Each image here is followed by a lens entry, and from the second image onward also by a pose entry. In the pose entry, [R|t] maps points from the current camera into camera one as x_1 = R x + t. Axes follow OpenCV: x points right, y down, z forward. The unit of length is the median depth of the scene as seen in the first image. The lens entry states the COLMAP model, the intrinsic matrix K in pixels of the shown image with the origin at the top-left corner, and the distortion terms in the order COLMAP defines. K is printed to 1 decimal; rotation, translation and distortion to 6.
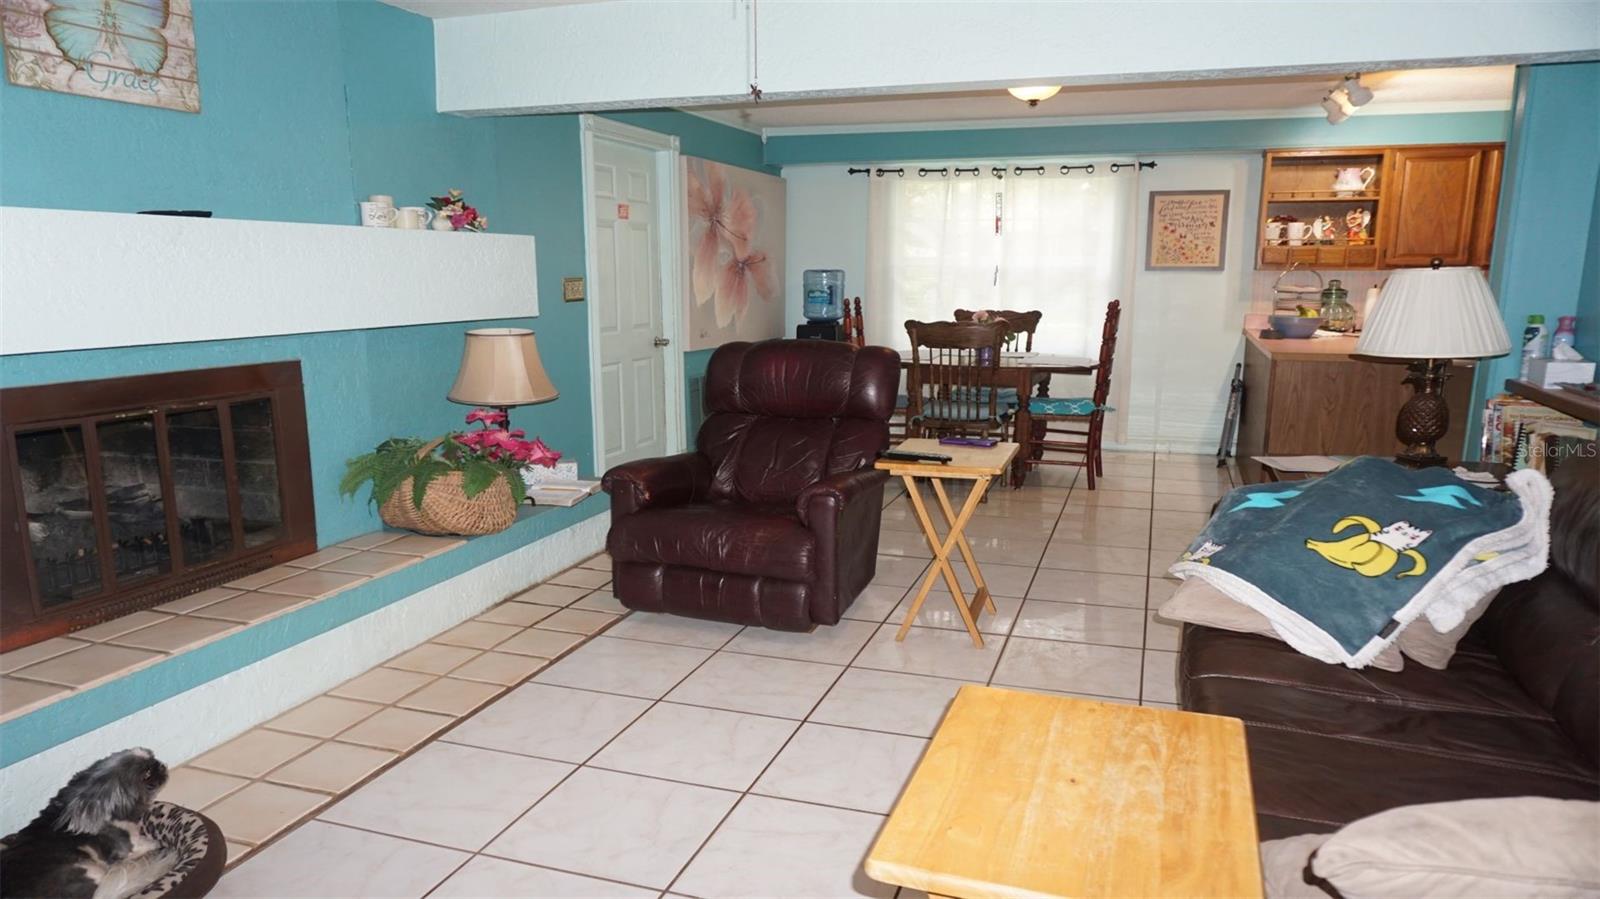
lens RADIAL K [[1078.6, 0, 793.0], [0, 1078.6, 505.0], [0, 0, 1]] dist [-0.019125, 0.006349]
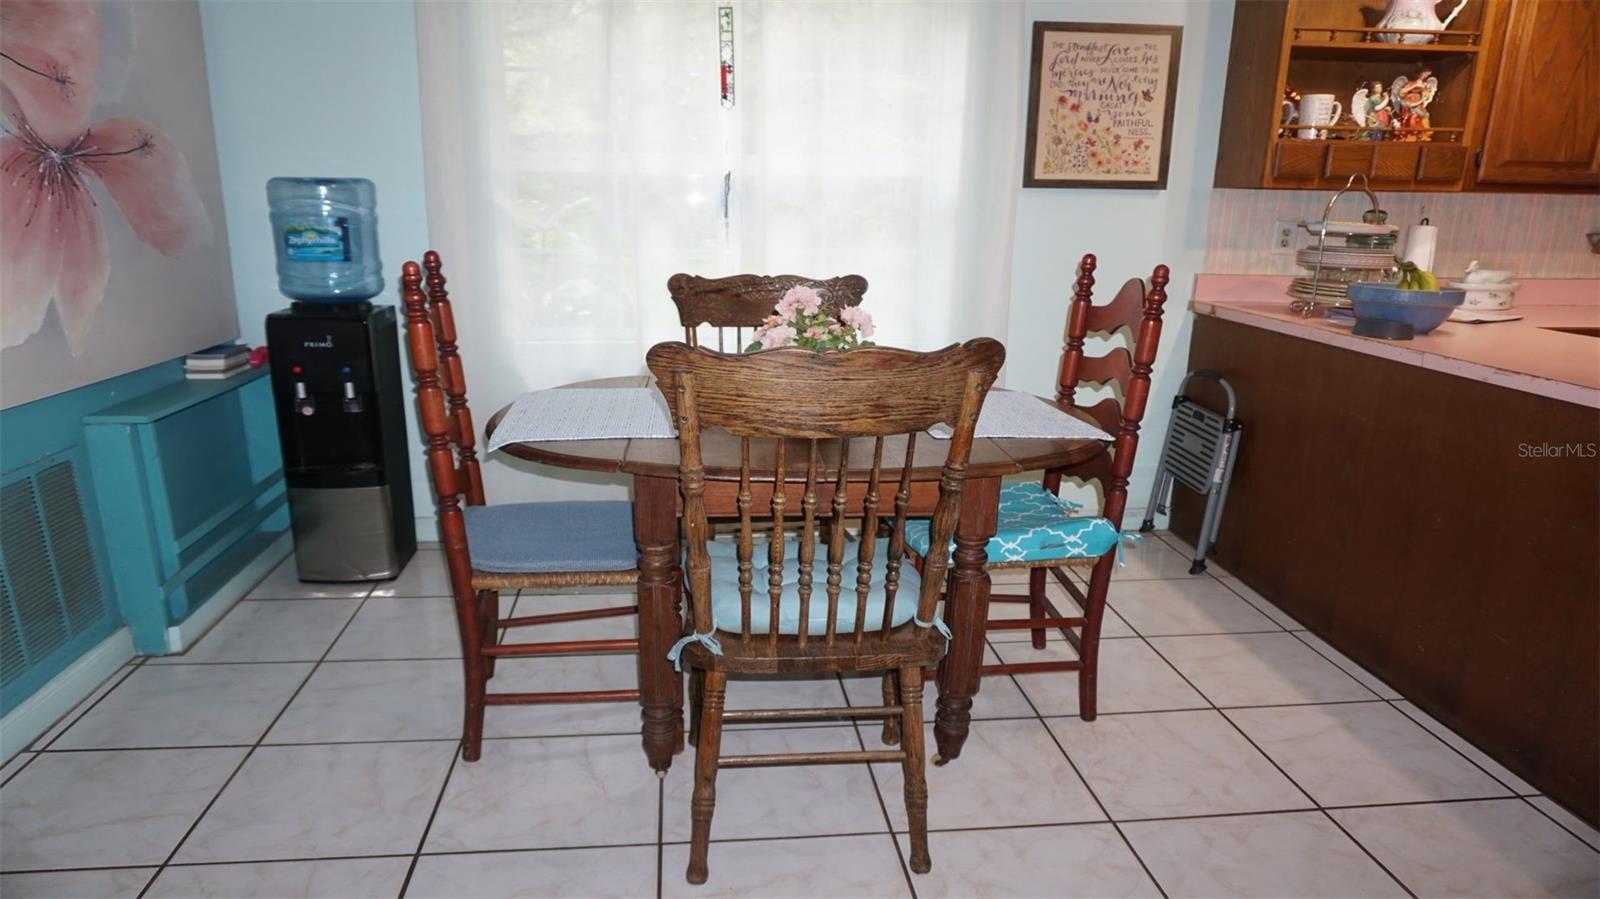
lens RADIAL K [[1078.6, 0, 793.0], [0, 1078.6, 505.0], [0, 0, 1]] dist [-0.019125, 0.006349]
pose [[0.909673, -0.104300, 0.402015, 0.016092], [0.078647, 0.993700, 0.079848, -0.122309], [-0.407811, -0.041018, 0.912145, 0.593751]]
